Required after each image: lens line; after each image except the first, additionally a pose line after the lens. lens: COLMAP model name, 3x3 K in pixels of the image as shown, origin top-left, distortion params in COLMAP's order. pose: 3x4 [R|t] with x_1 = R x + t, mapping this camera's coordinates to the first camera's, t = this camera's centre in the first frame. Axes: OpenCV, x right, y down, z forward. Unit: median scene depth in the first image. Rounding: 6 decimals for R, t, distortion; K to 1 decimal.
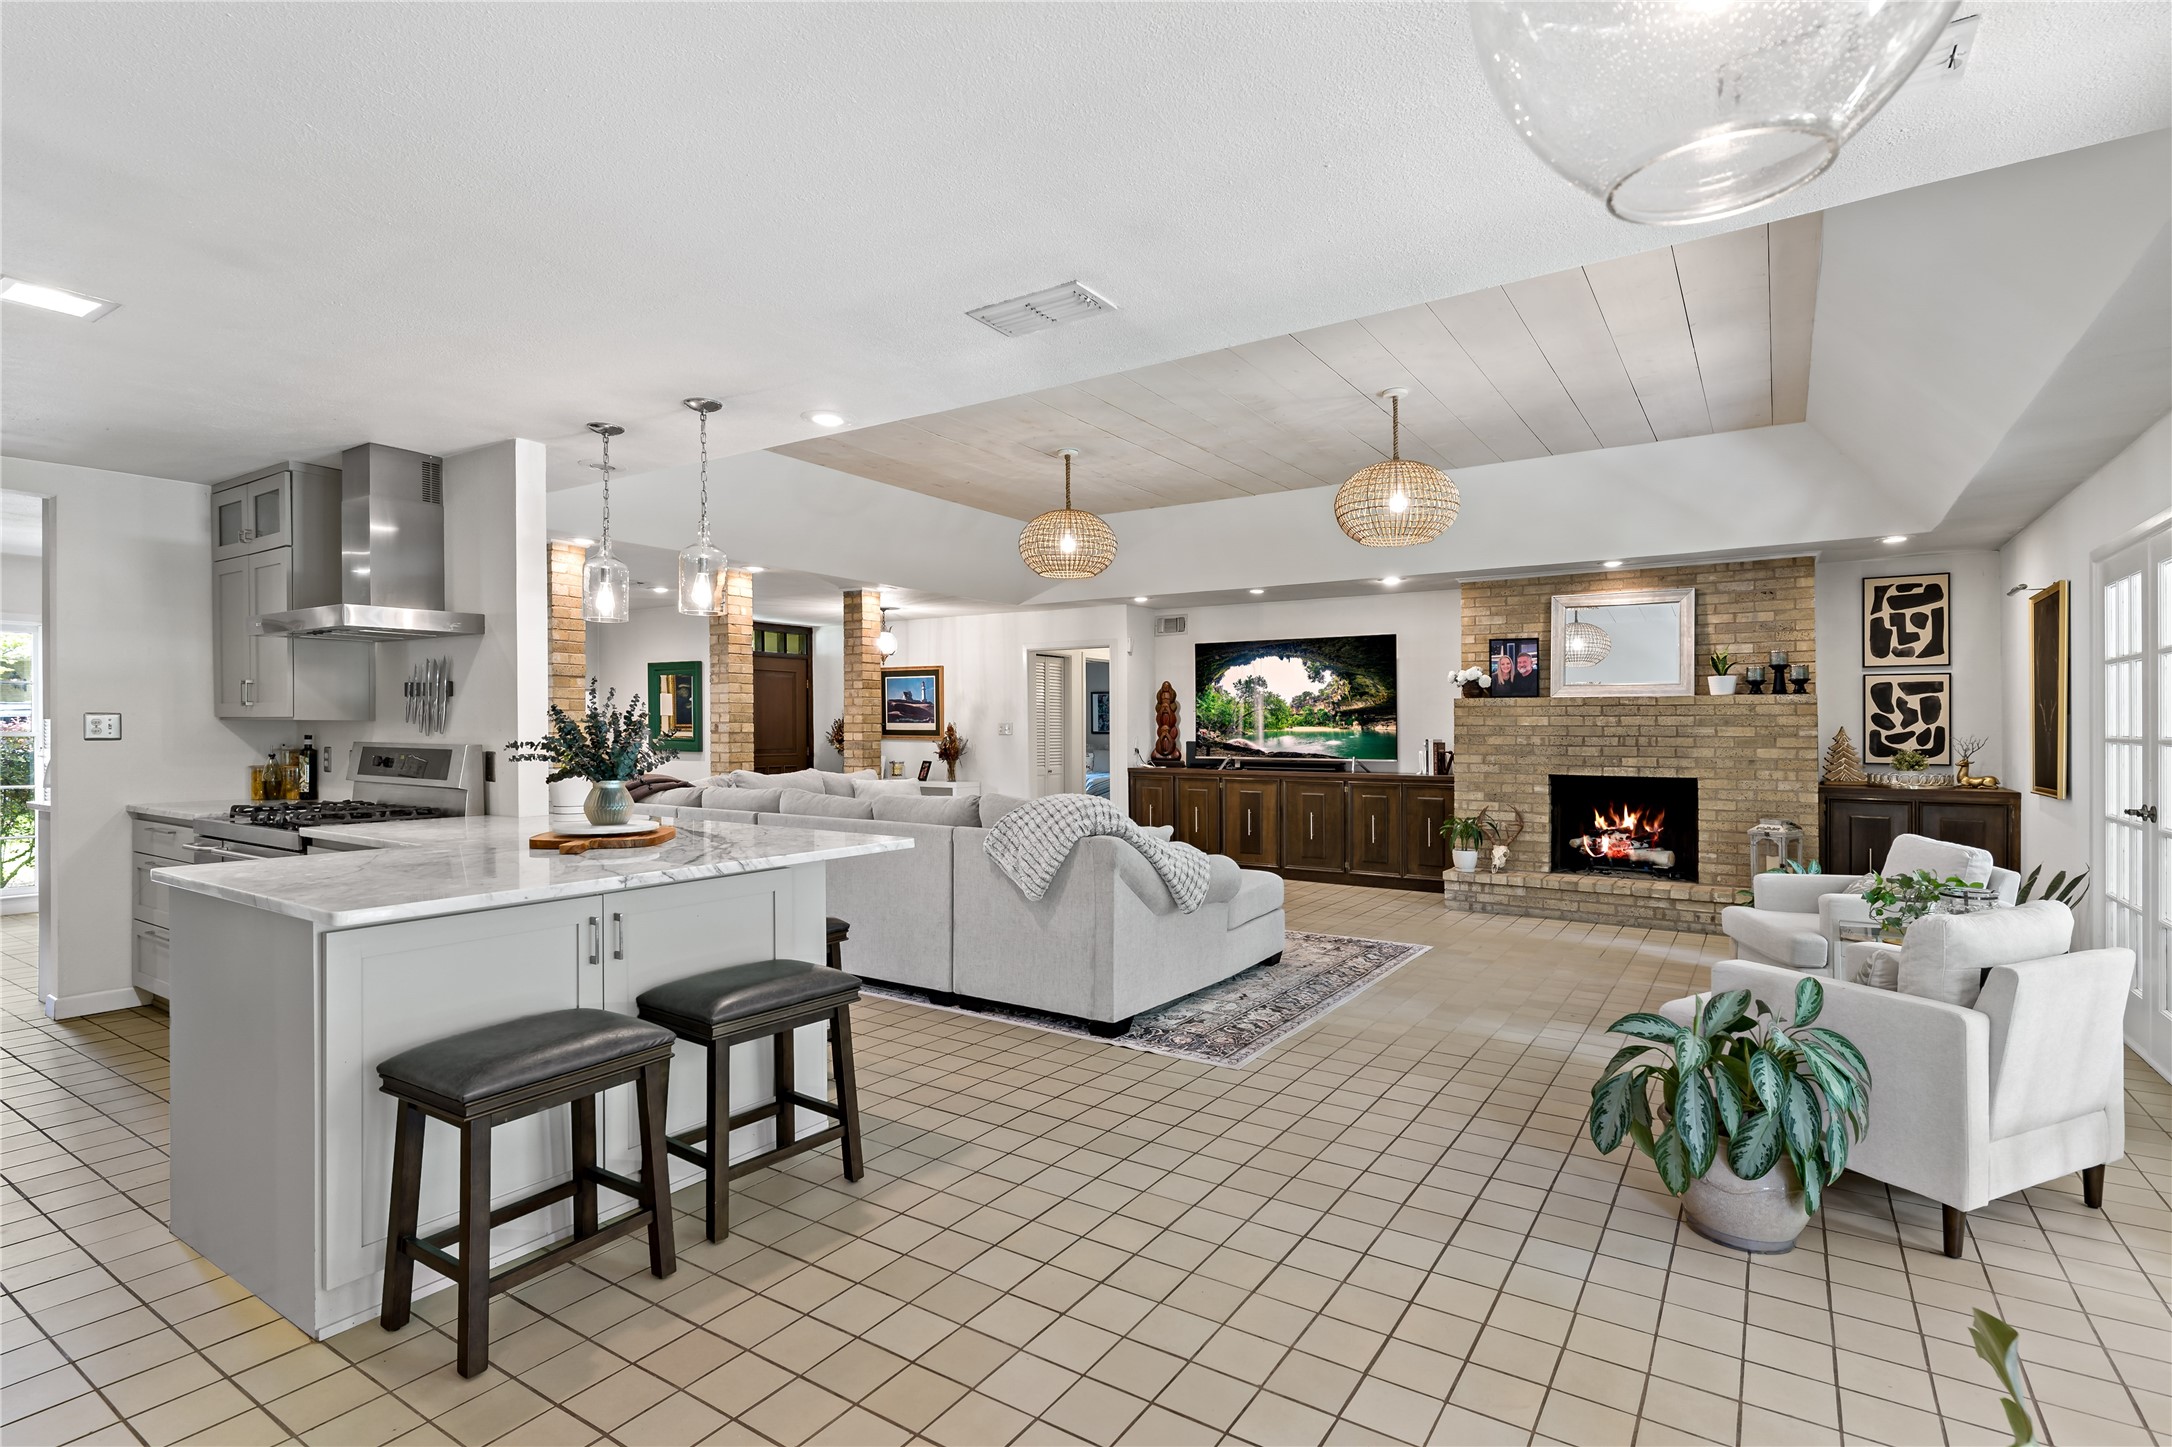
lens RADIAL K [[1046.4, 0, 1091.4], [0, 1046.4, 734.6], [0, 0, 1]] dist [-0.000024, 0.000160]
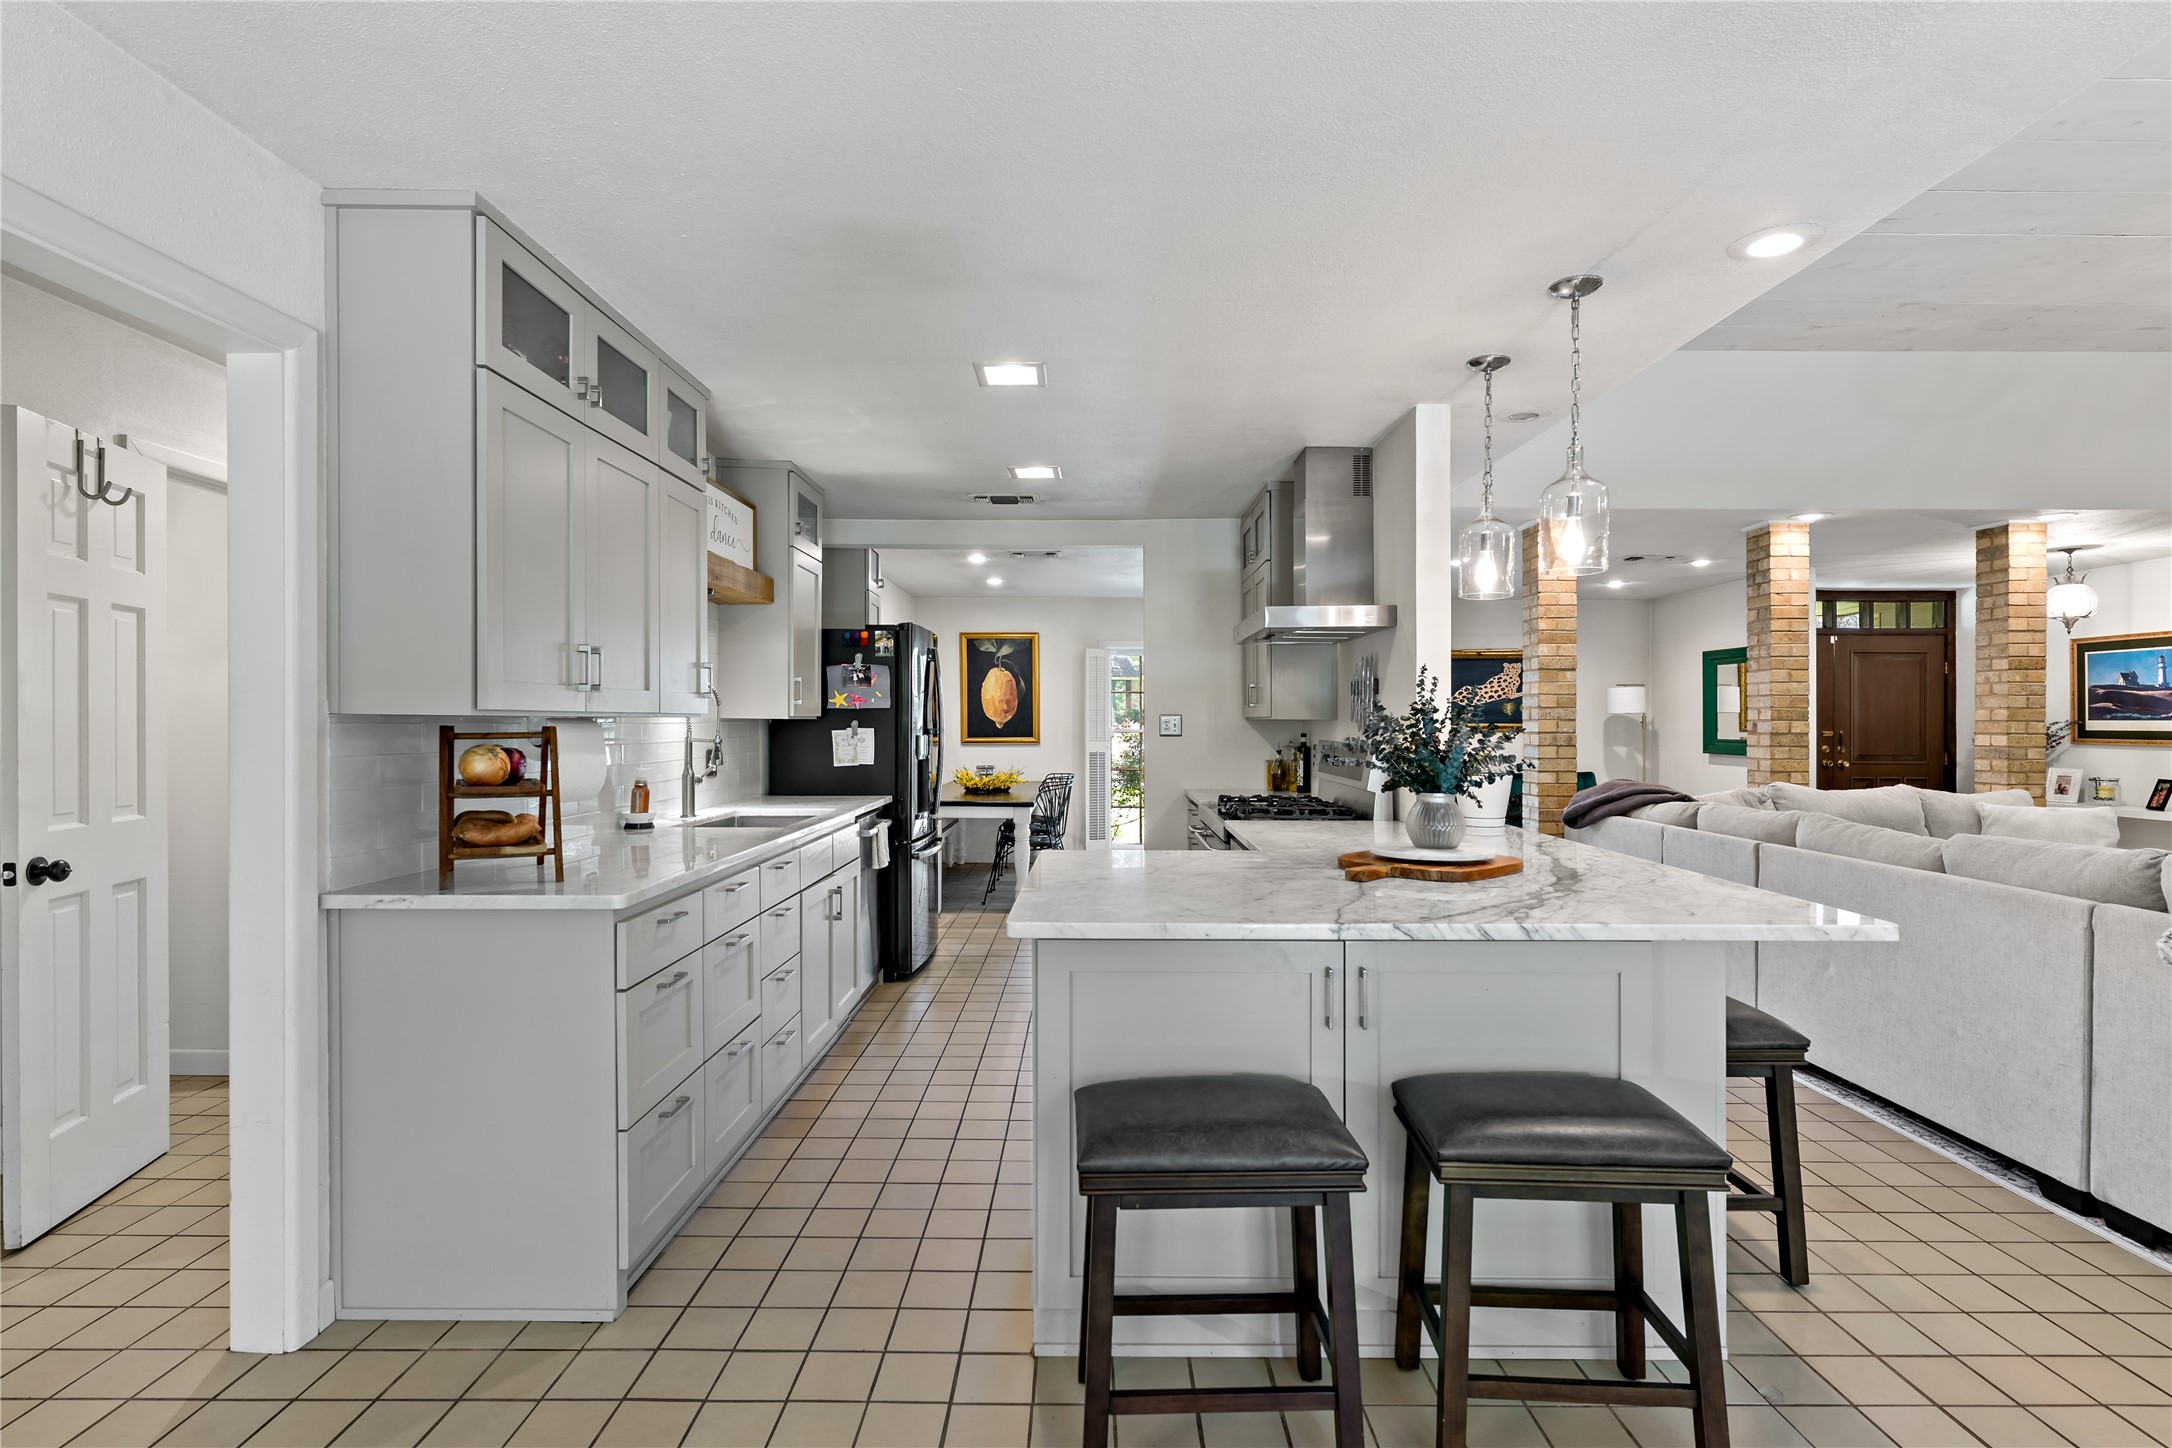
lens RADIAL K [[1046.4, 0, 1091.4], [0, 1046.4, 735.1], [0, 0, 1]] dist [-0.000024, 0.000160]
pose [[0.544020, 0.007583, -0.839038, 0.046384], [-0.006624, 0.999967, 0.004742, -0.001535], [0.839046, 0.002979, 0.544052, 0.231444]]
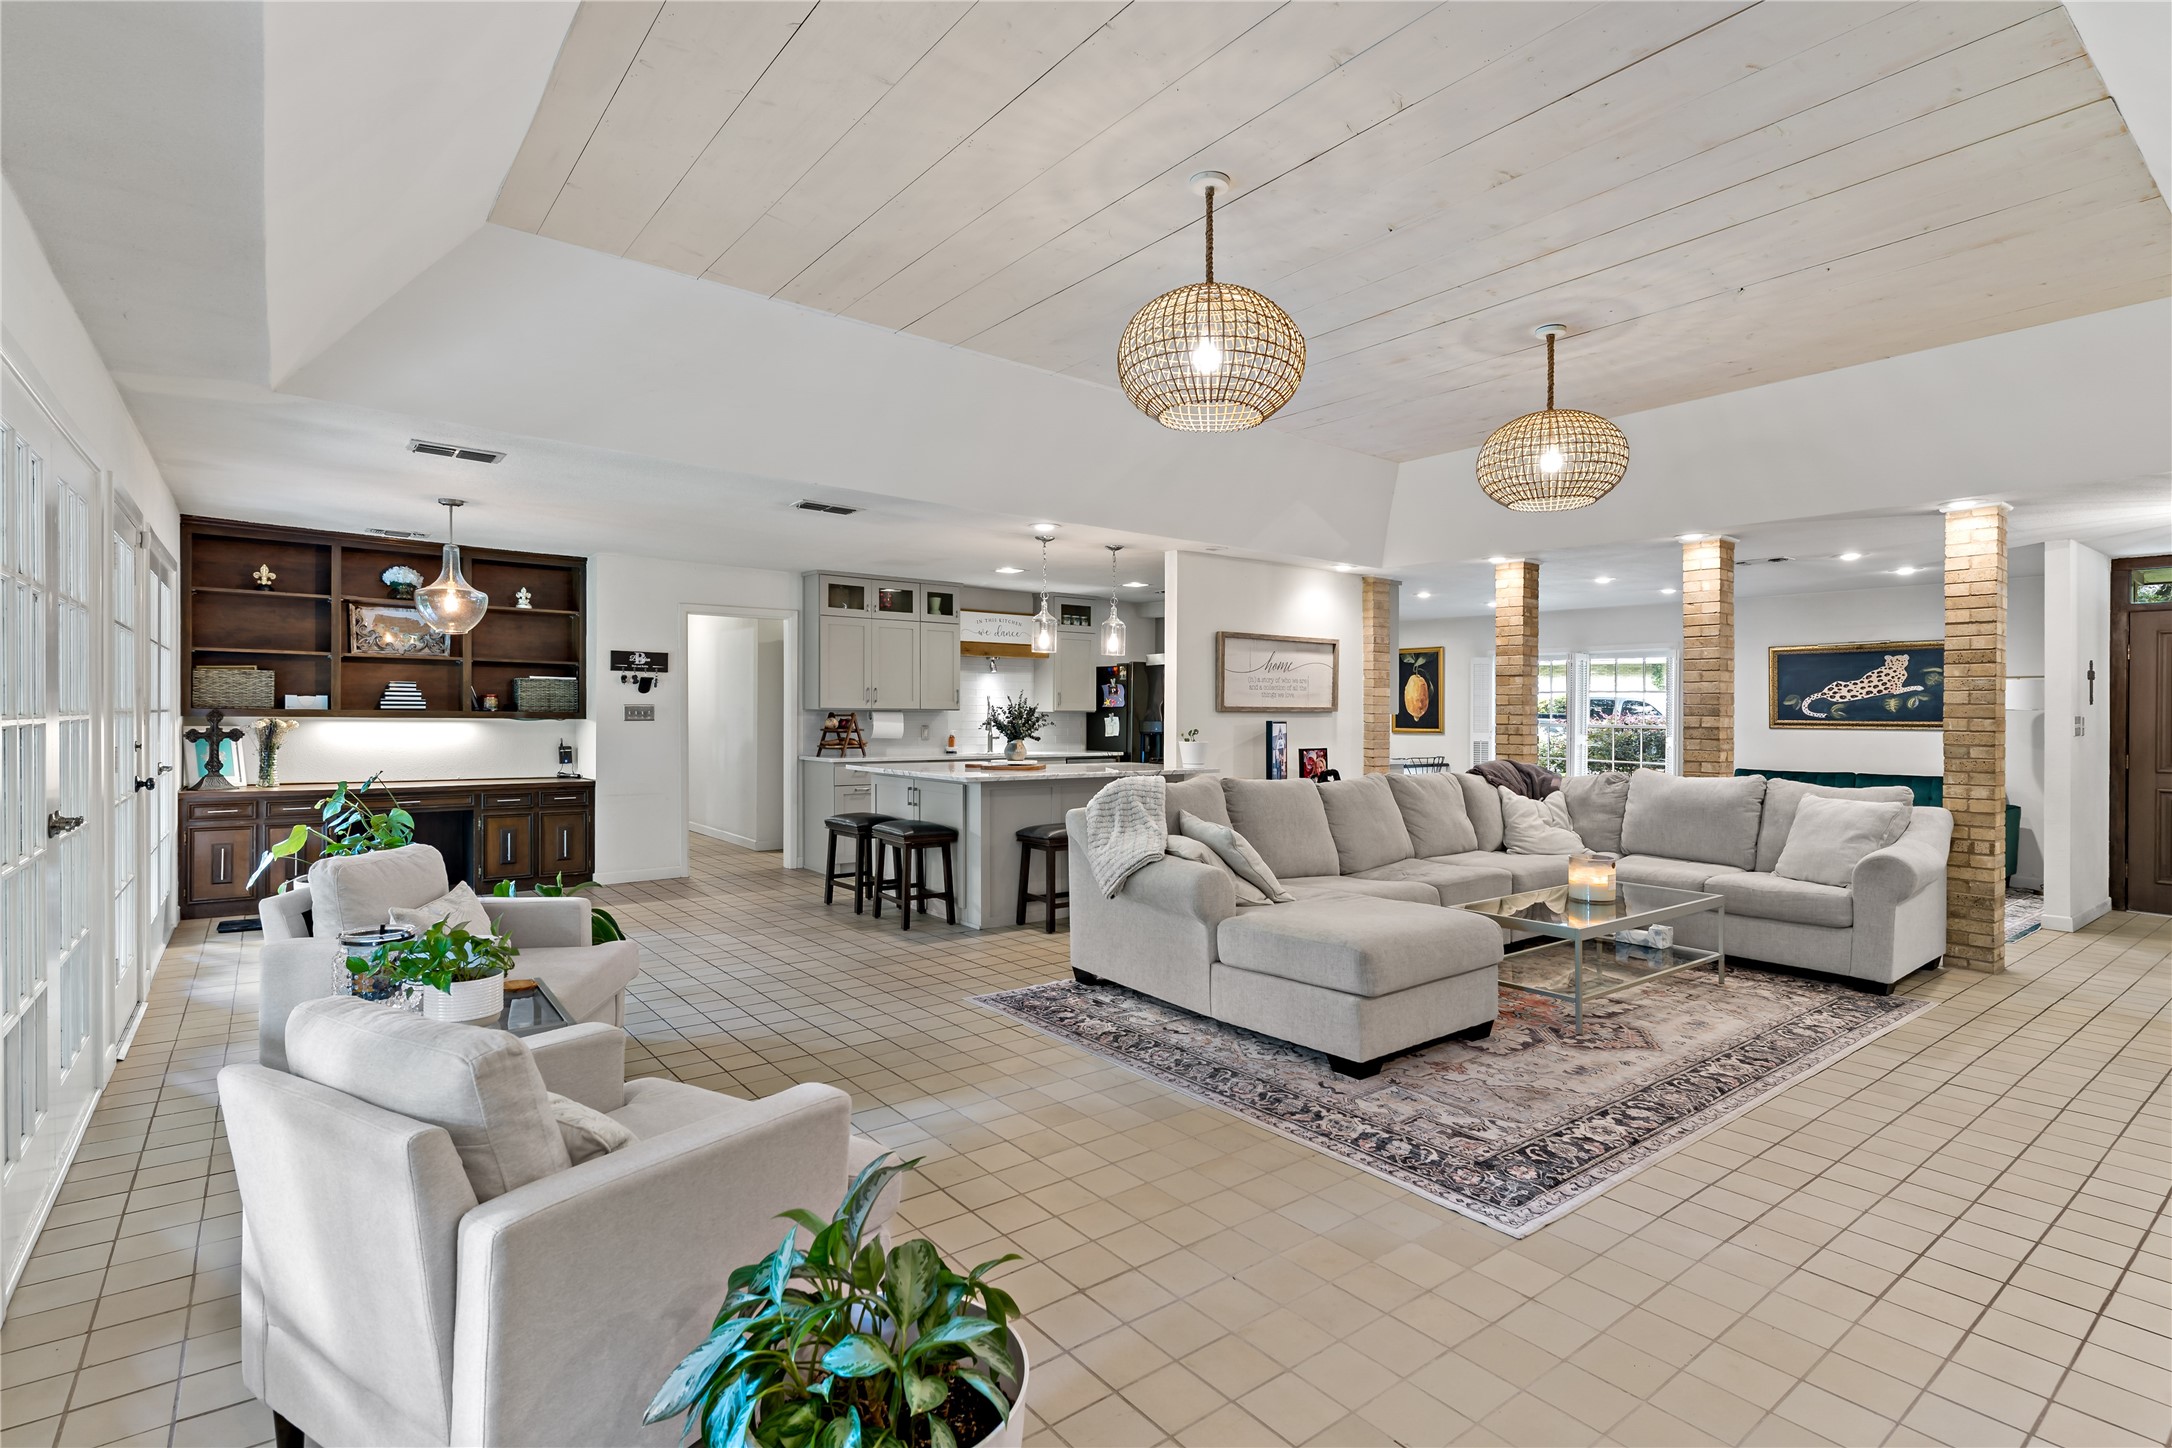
lens RADIAL K [[1043.4, 0, 1089.8], [0, 1043.4, 739.5], [0, 0, 1]] dist [0.013476, 0.000355]
pose [[-0.324315, 0.016306, -0.945809, 0.976622], [-0.018402, 0.999553, 0.023543, -0.004782], [0.945770, 0.025040, -0.323870, 1.217690]]
